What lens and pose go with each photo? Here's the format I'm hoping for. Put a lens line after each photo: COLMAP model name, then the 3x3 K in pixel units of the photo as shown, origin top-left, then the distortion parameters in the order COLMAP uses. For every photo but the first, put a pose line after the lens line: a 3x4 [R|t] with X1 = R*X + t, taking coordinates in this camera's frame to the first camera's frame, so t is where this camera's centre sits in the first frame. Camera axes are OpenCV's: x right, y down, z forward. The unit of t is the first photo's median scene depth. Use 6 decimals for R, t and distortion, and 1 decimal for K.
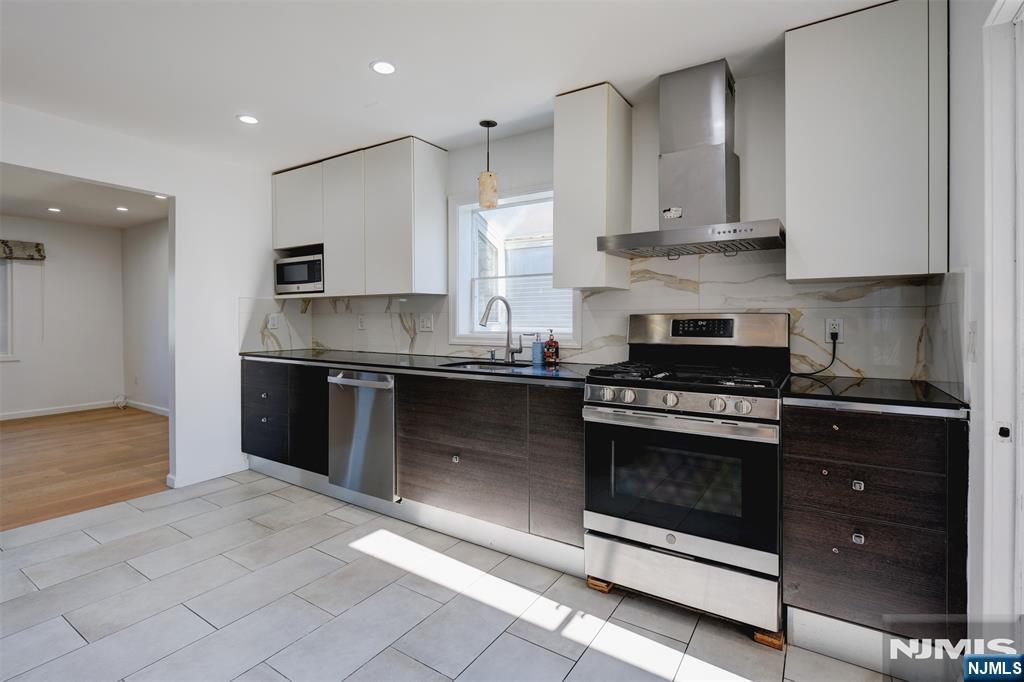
lens RADIAL K [[476.4, 0, 523.4], [0, 476.4, 320.4], [0, 0, 1]] dist [-0.003357, -0.000390]
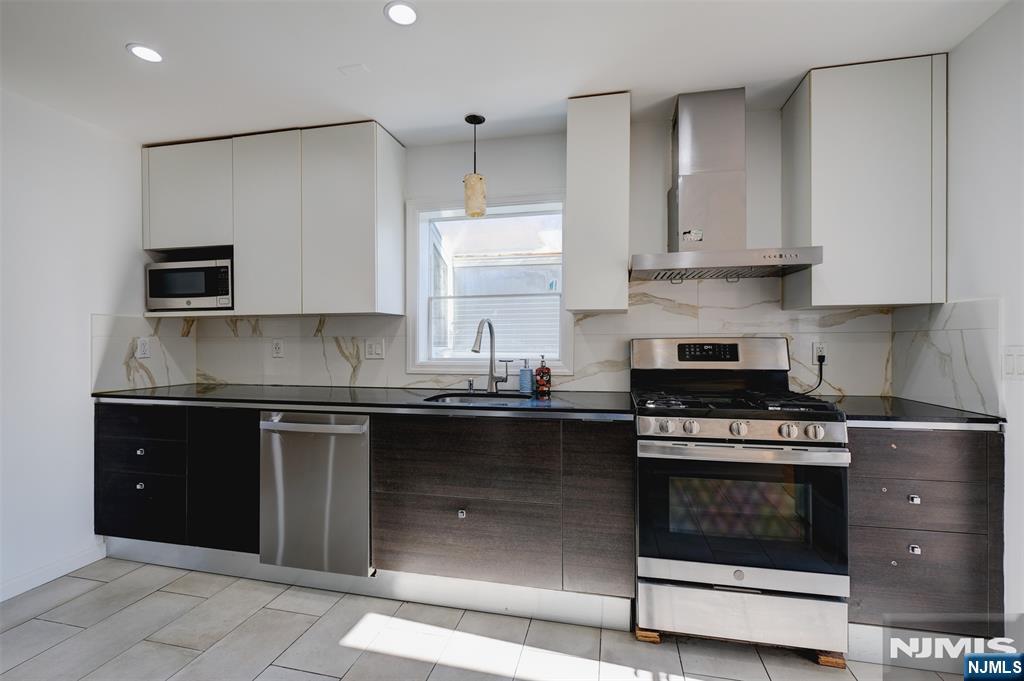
lens RADIAL K [[447.3, 0, 511.5], [0, 447.3, 341.0], [0, 0, 1]] dist [-0.006498, 0.002005]
pose [[0.941894, -0.000746, 0.335909, -0.315978], [0.003212, 0.999972, -0.006784, -0.002831], [-0.335894, 0.007469, 0.941870, 0.235284]]
